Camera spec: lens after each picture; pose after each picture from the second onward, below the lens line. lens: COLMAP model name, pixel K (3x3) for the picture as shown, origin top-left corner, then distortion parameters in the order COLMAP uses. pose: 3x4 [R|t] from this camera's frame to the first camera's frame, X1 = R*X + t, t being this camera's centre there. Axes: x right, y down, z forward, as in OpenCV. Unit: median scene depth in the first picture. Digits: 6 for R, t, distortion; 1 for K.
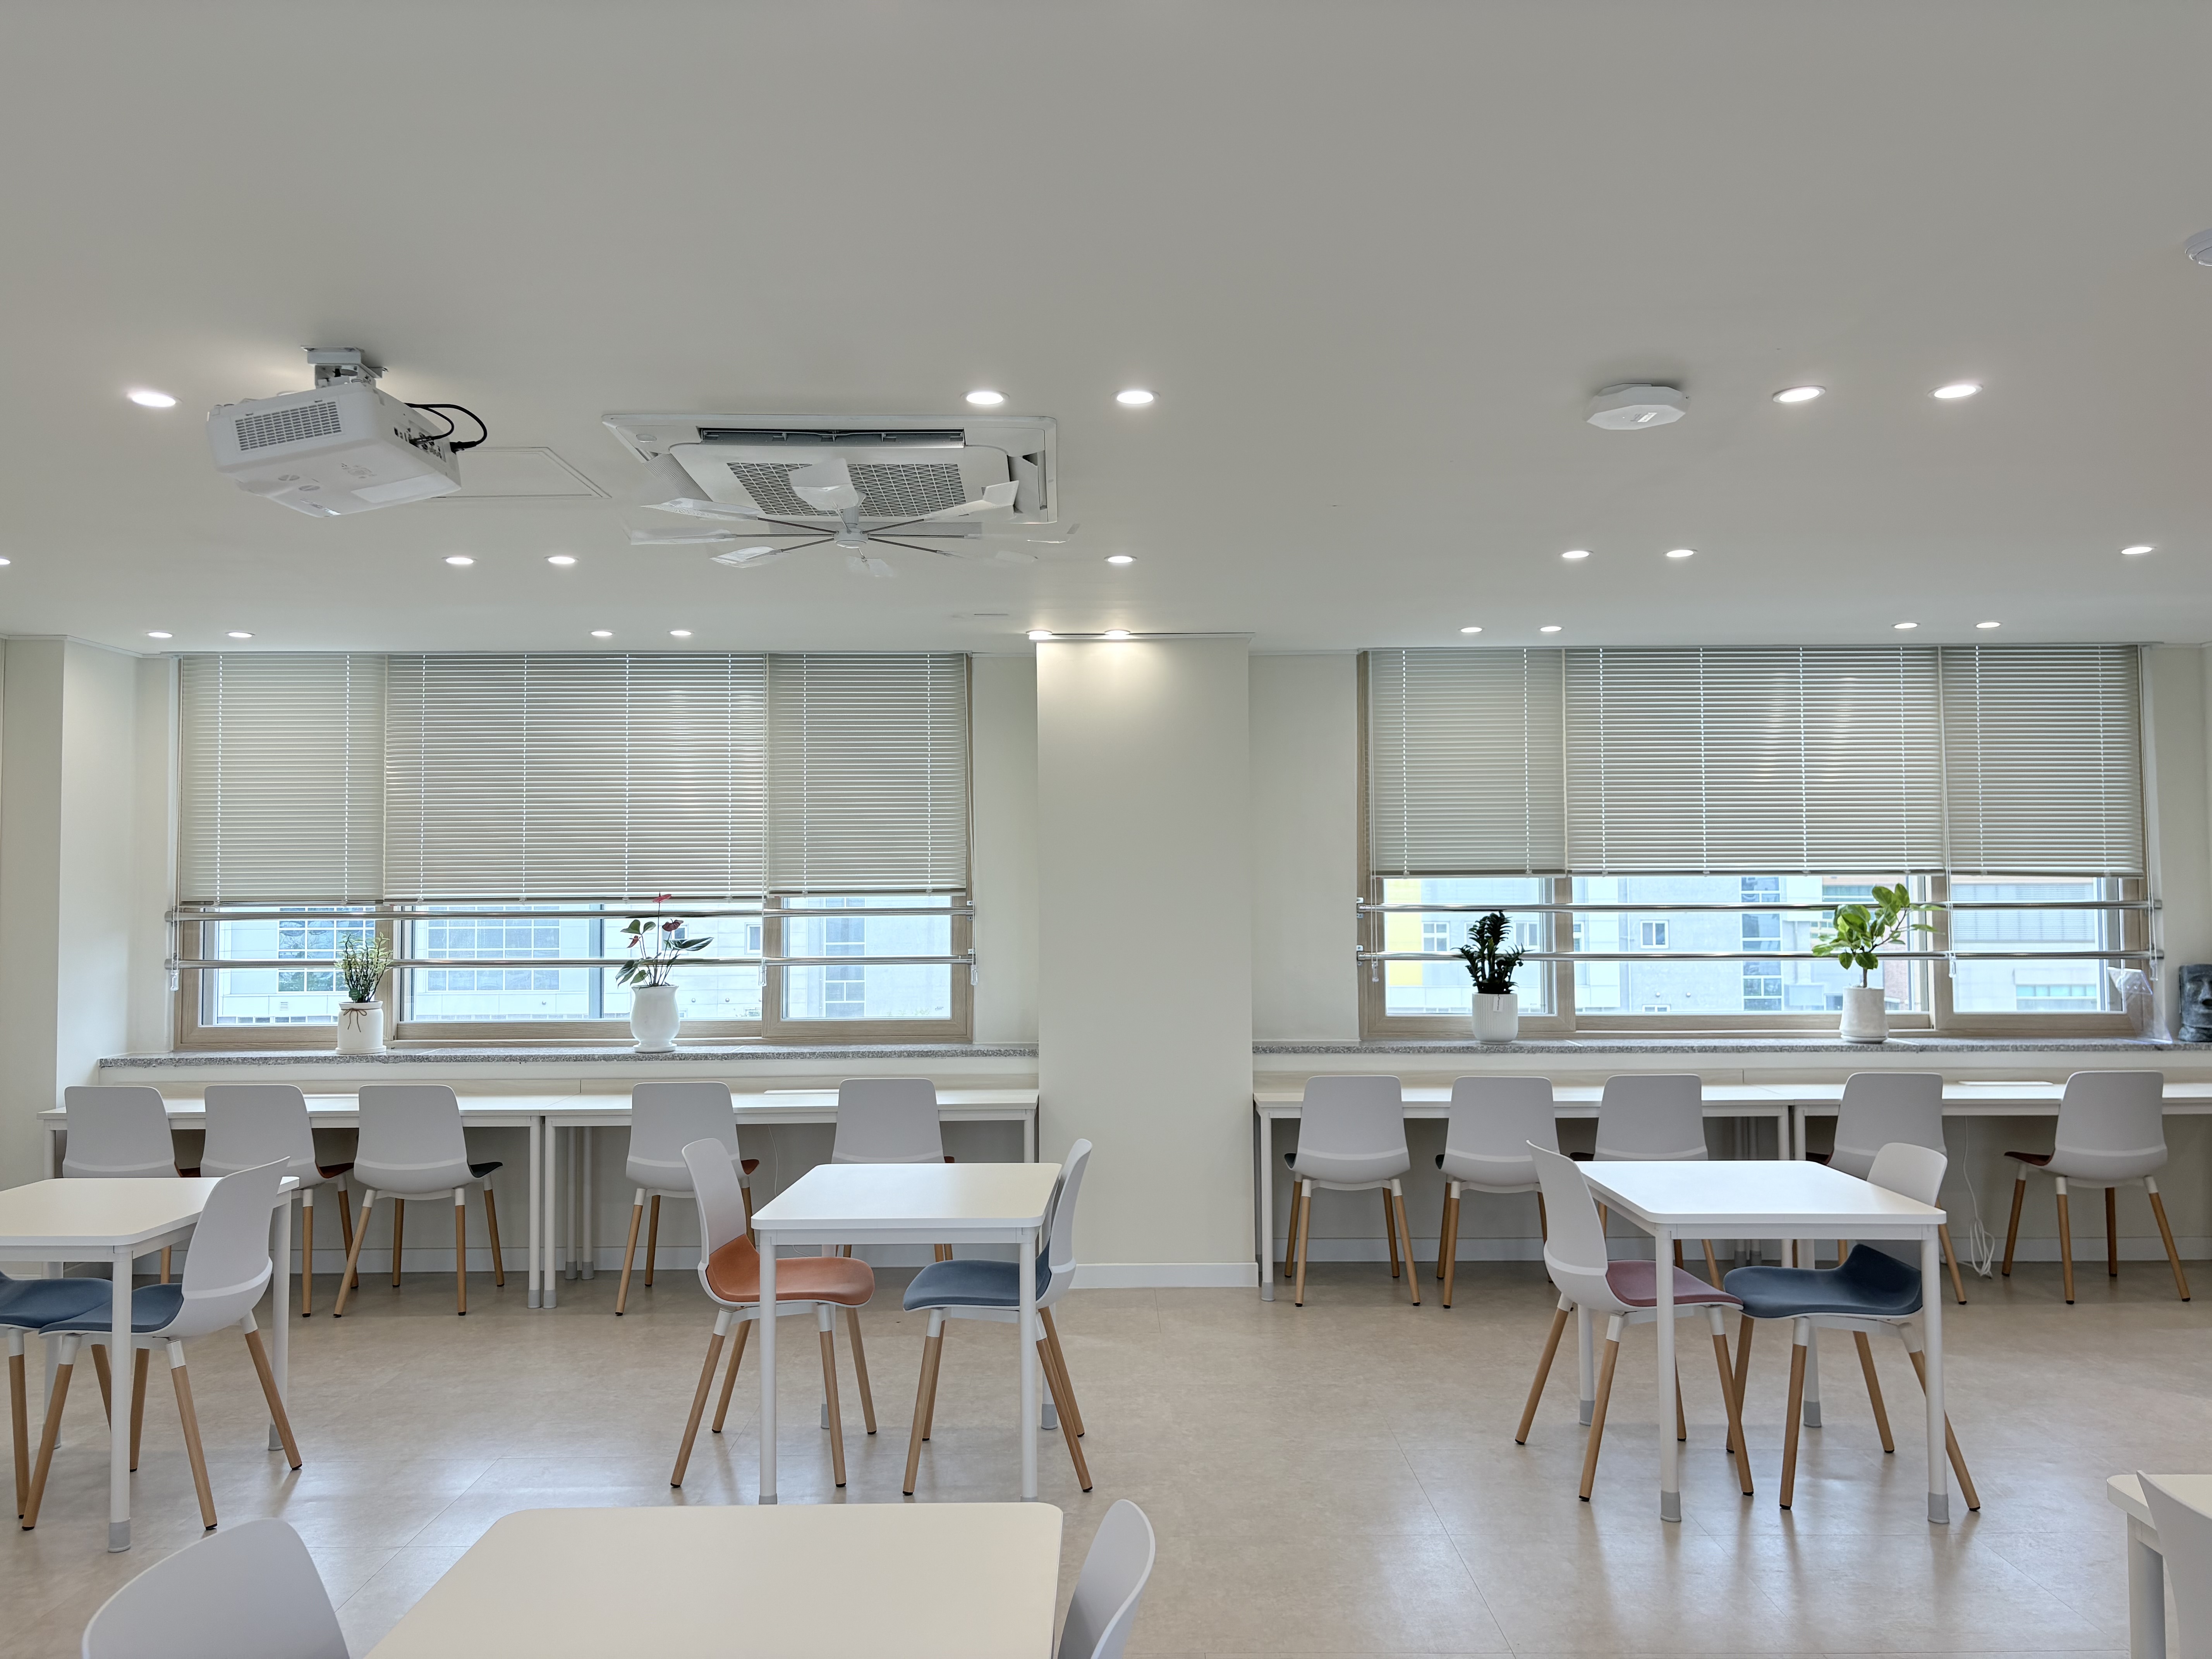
lens RADIAL K [[1650.8, 0, 1106.0], [0, 1650.8, 829.5], [0, 0, 1]] dist [0.003437, 0.001857]
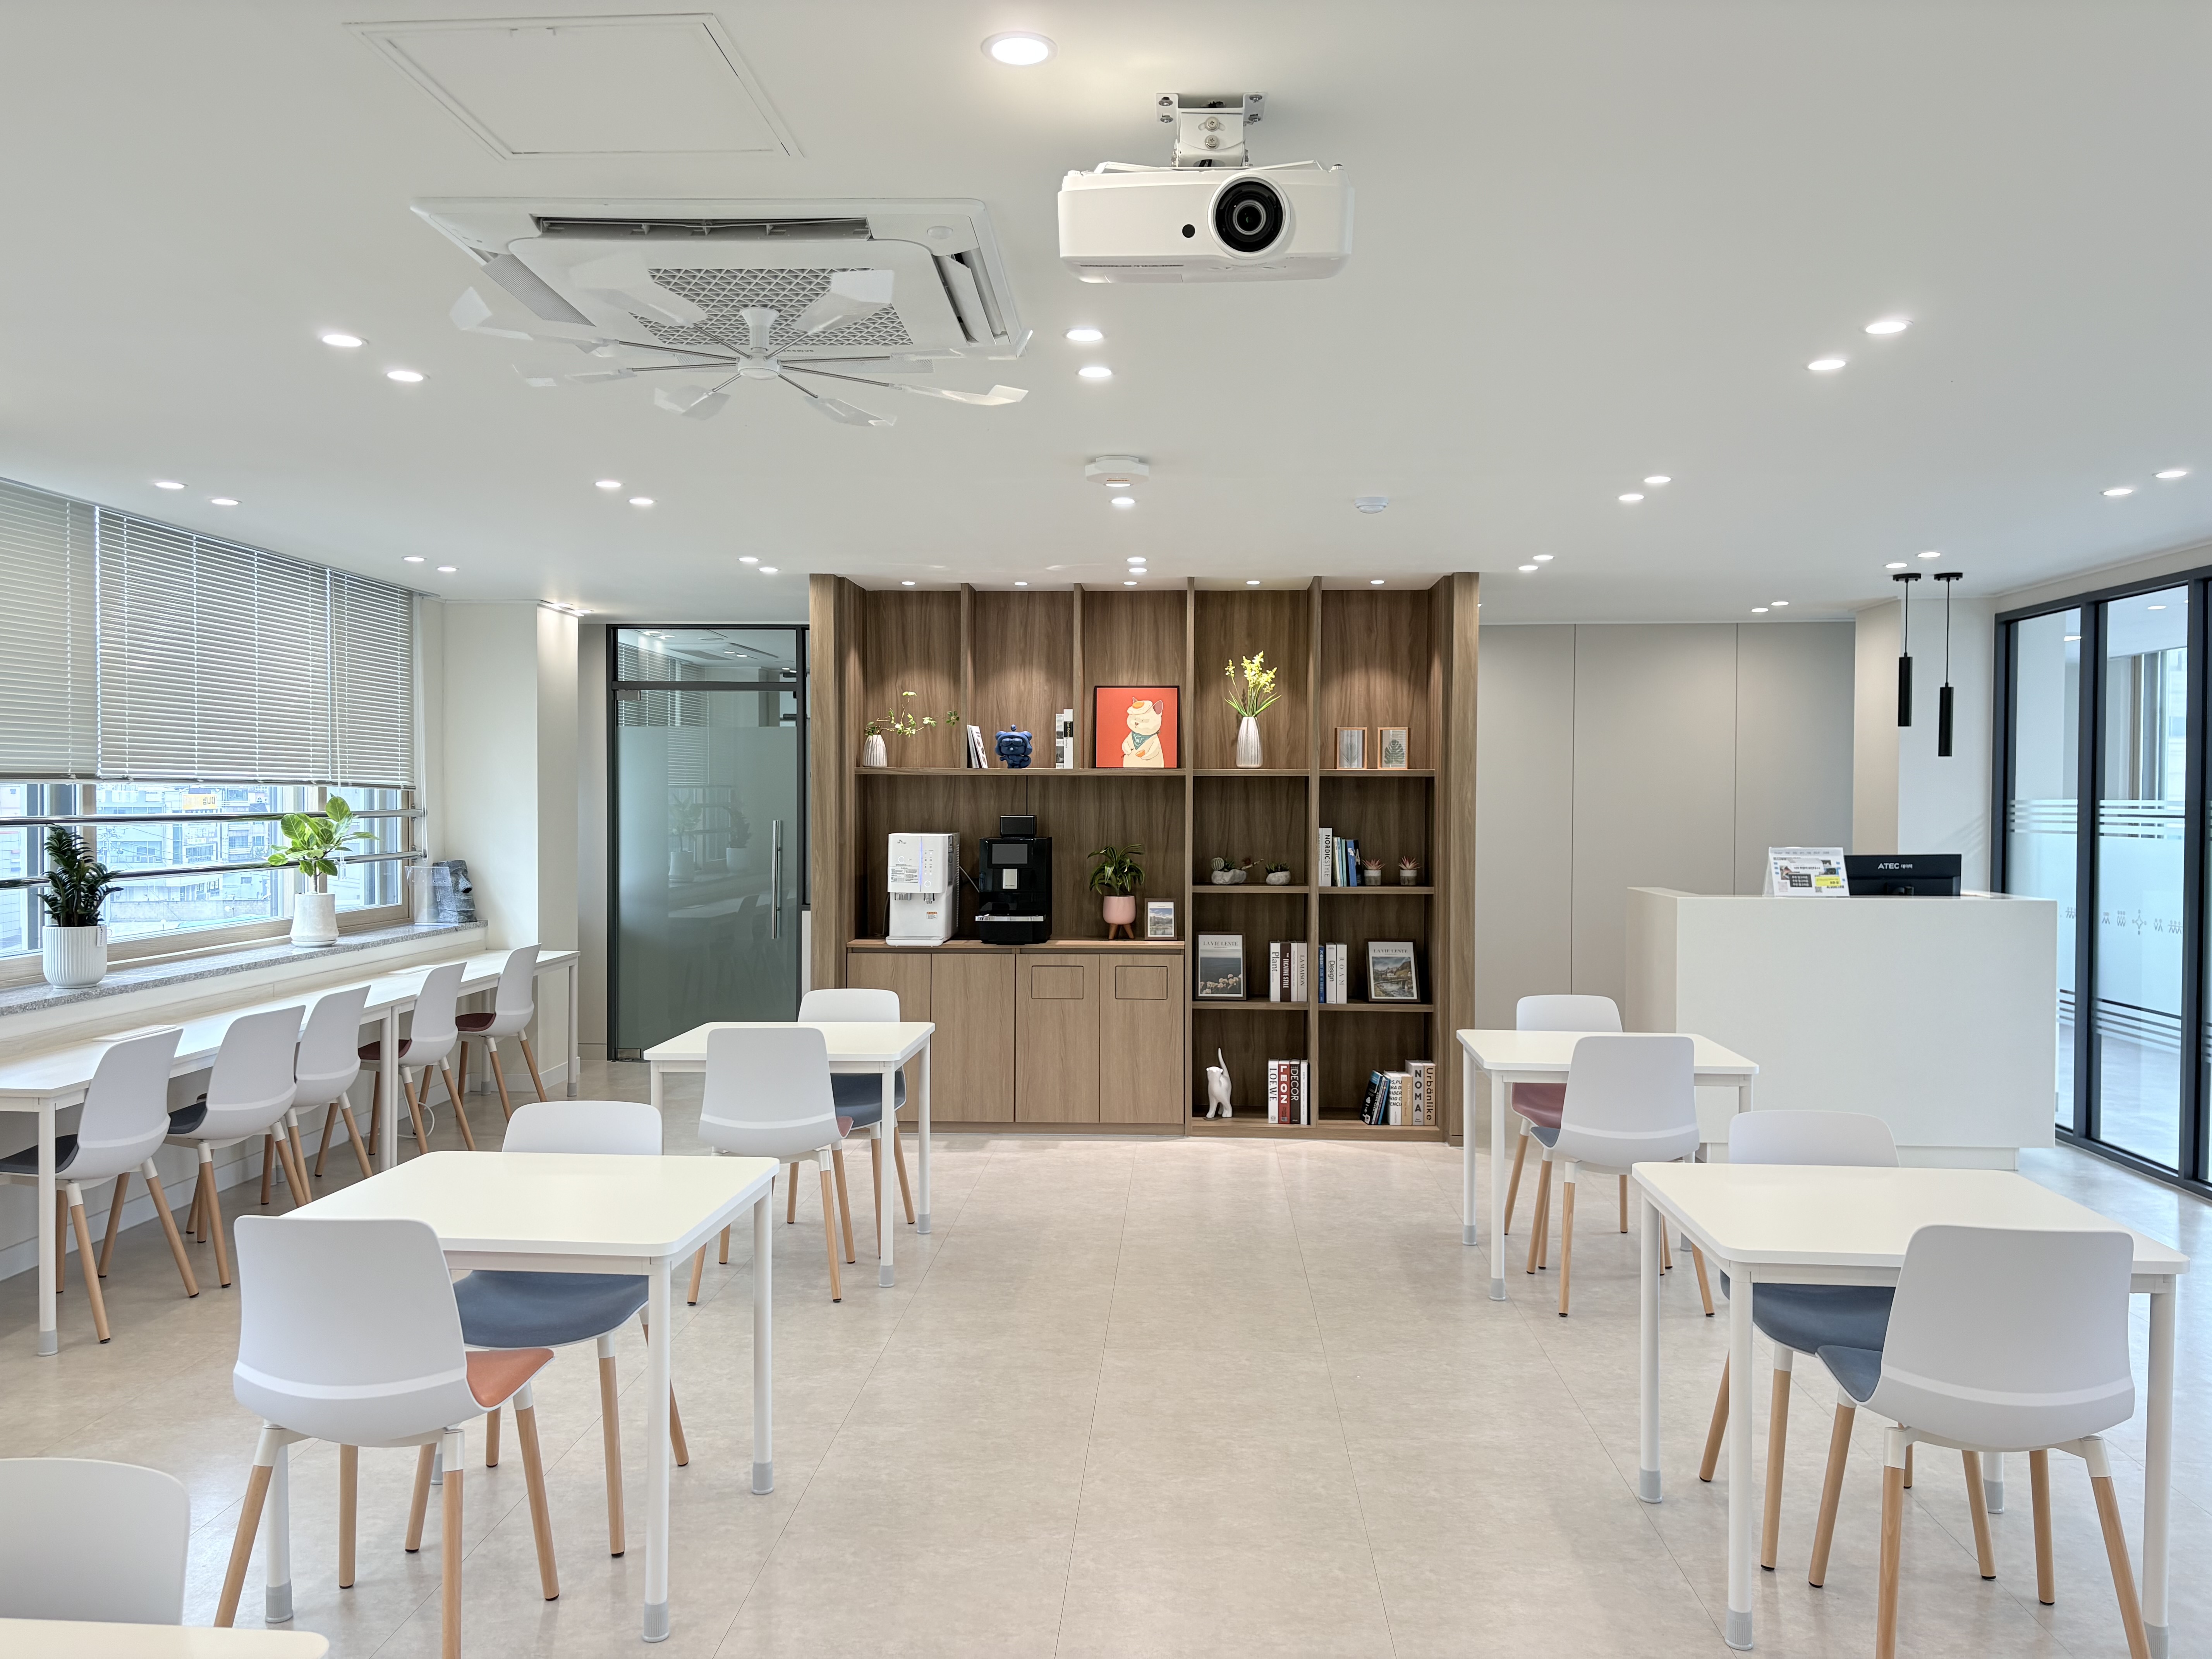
lens RADIAL K [[1650.8, 0, 1106.0], [0, 1650.8, 829.5], [0, 0, 1]] dist [0.003437, 0.001857]
pose [[0.080224, -0.016087, 0.996647, -0.533721], [-0.032052, 0.999311, 0.018710, 0.020413], [-0.996261, -0.033445, 0.079653, 0.430461]]
